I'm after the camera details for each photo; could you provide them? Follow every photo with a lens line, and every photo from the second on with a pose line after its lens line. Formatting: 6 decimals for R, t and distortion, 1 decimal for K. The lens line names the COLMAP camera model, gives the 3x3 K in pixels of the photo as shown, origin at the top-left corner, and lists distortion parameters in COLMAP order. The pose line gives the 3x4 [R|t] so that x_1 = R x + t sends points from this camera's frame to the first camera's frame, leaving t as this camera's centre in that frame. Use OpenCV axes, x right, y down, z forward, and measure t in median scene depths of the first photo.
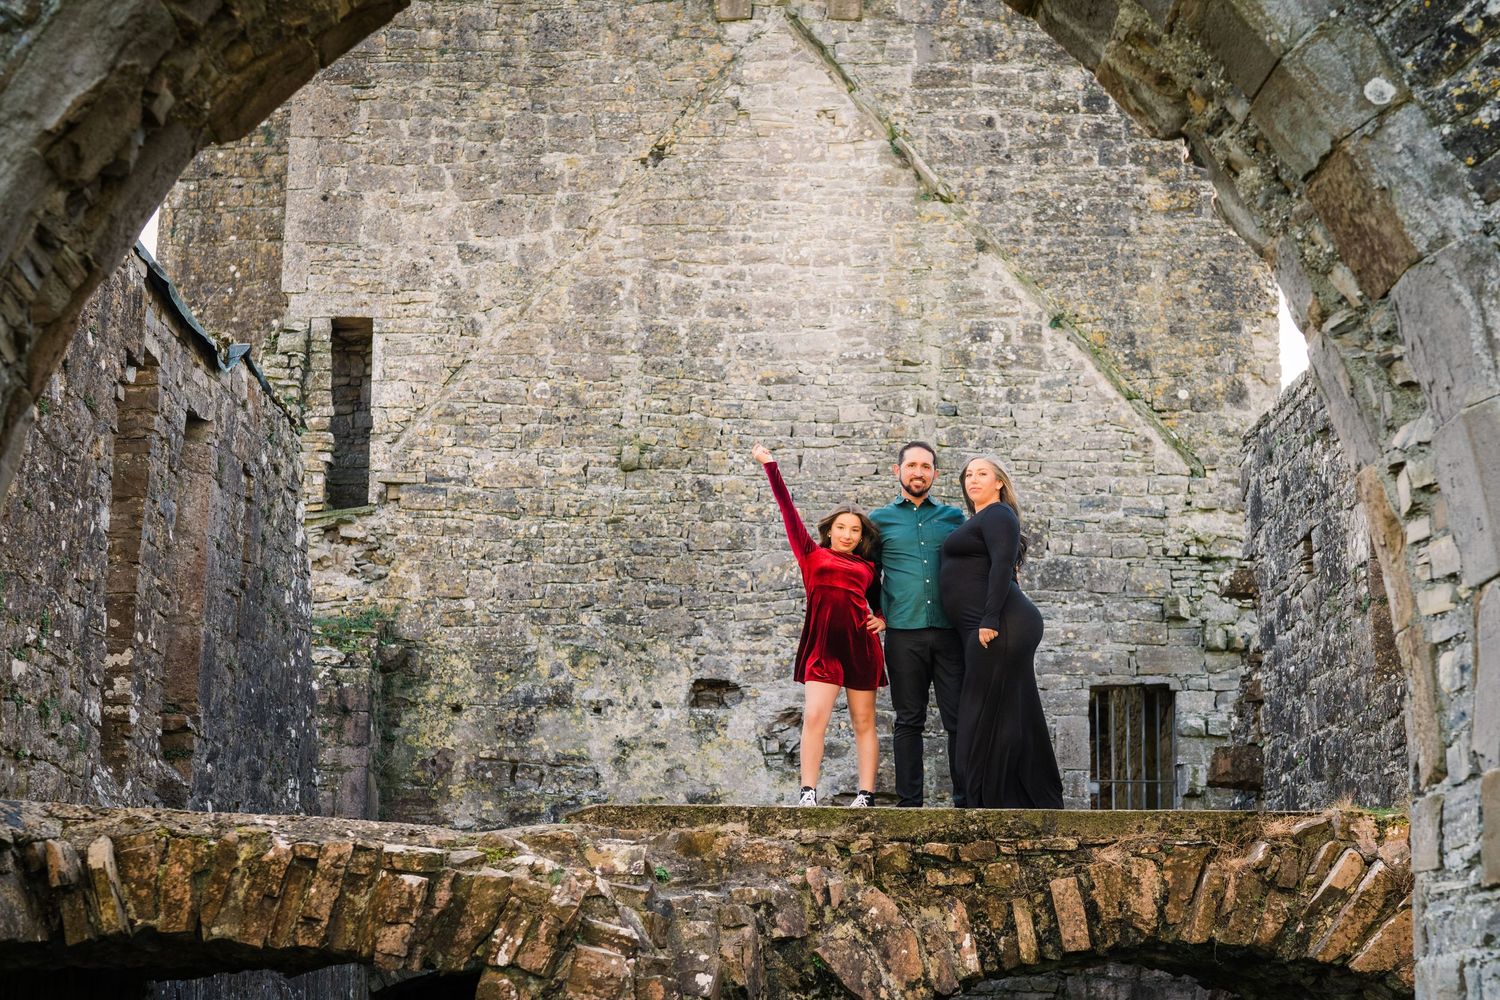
lens RADIAL K [[2668.4, 0, 888.1], [0, 2668.4, 555.6], [0, 0, 1]] dist [-0.001507, 0.023749]
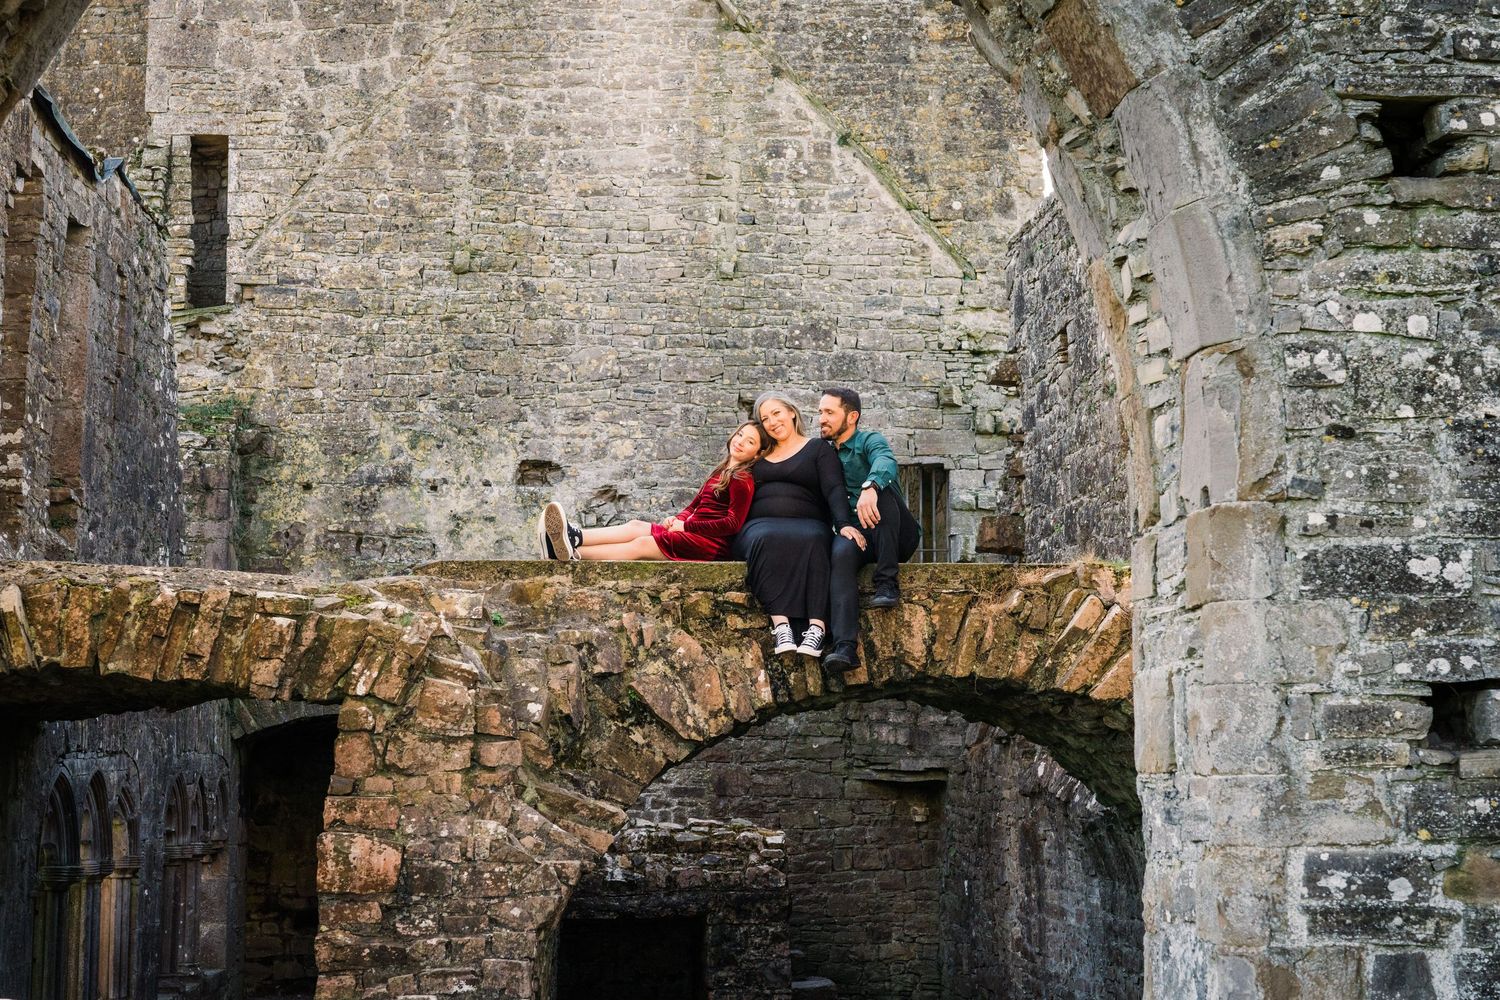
lens RADIAL K [[2445.3, 0, 768.9], [0, 2445.3, 452.0], [0, 0, 1]] dist [-0.000989, 0.021978]
pose [[0.999531, -0.002057, 0.030546, 0.000254], [0.000865, 0.999239, 0.038992, 0.003795], [-0.030603, -0.038947, 0.998773, -0.034566]]
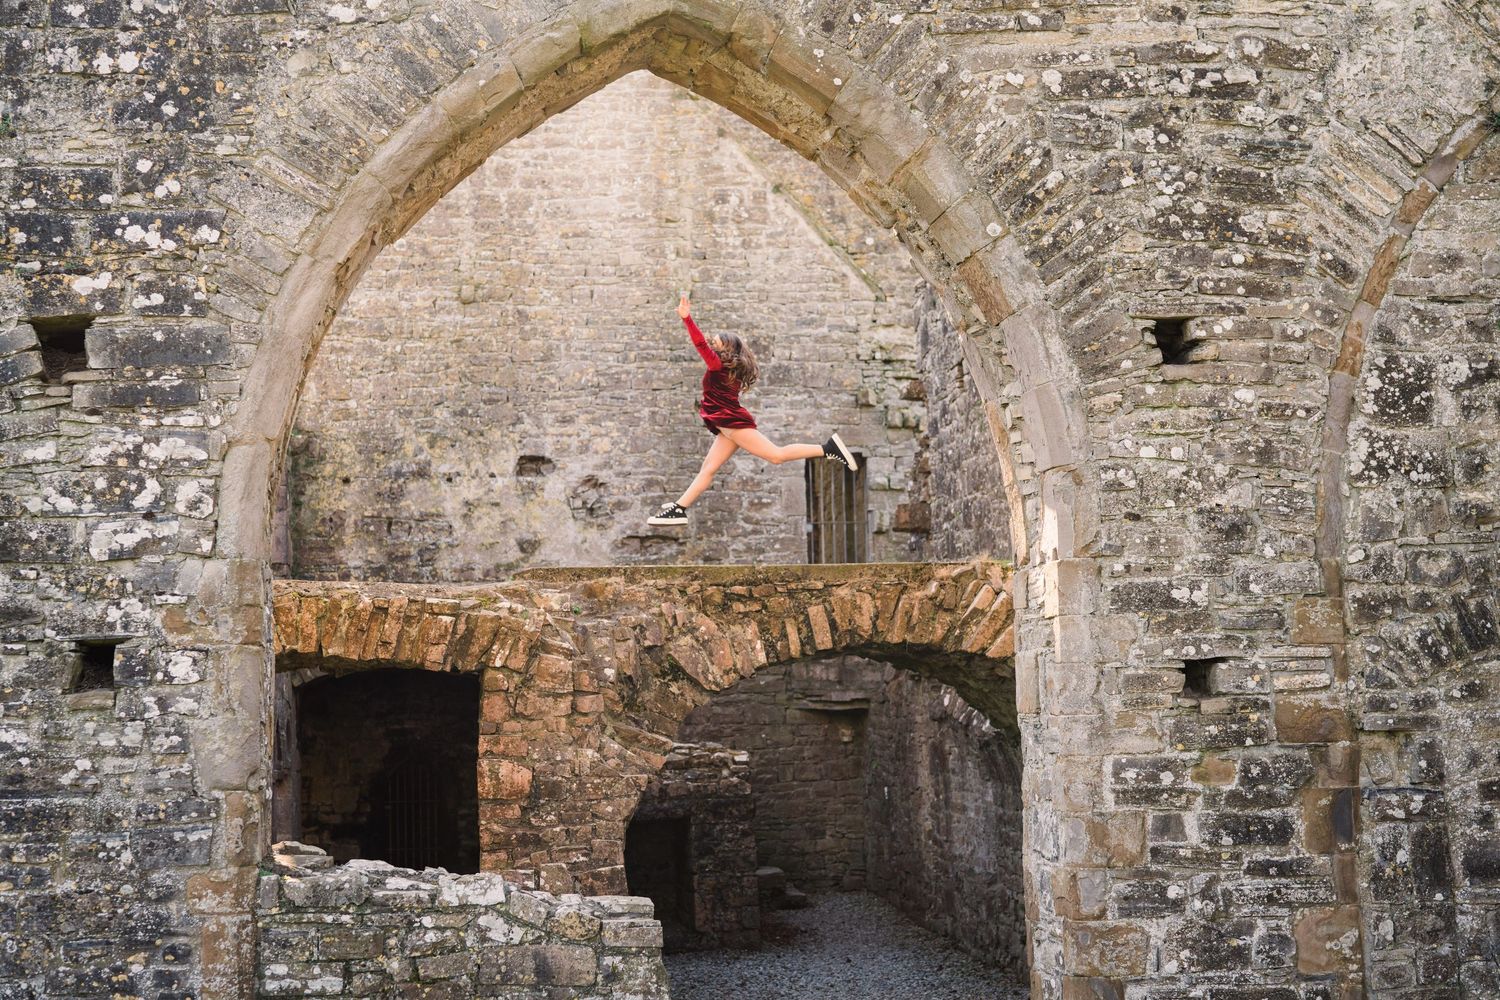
lens RADIAL K [[2389.3, 0, 772.6], [0, 2389.3, 480.2], [0, 0, 1]] dist [0.008594, -0.027153]
pose [[0.996893, -0.018971, 0.076455, -0.046216], [0.012775, 0.996654, 0.080729, -0.048880], [-0.077730, -0.079501, 0.993800, -0.296180]]
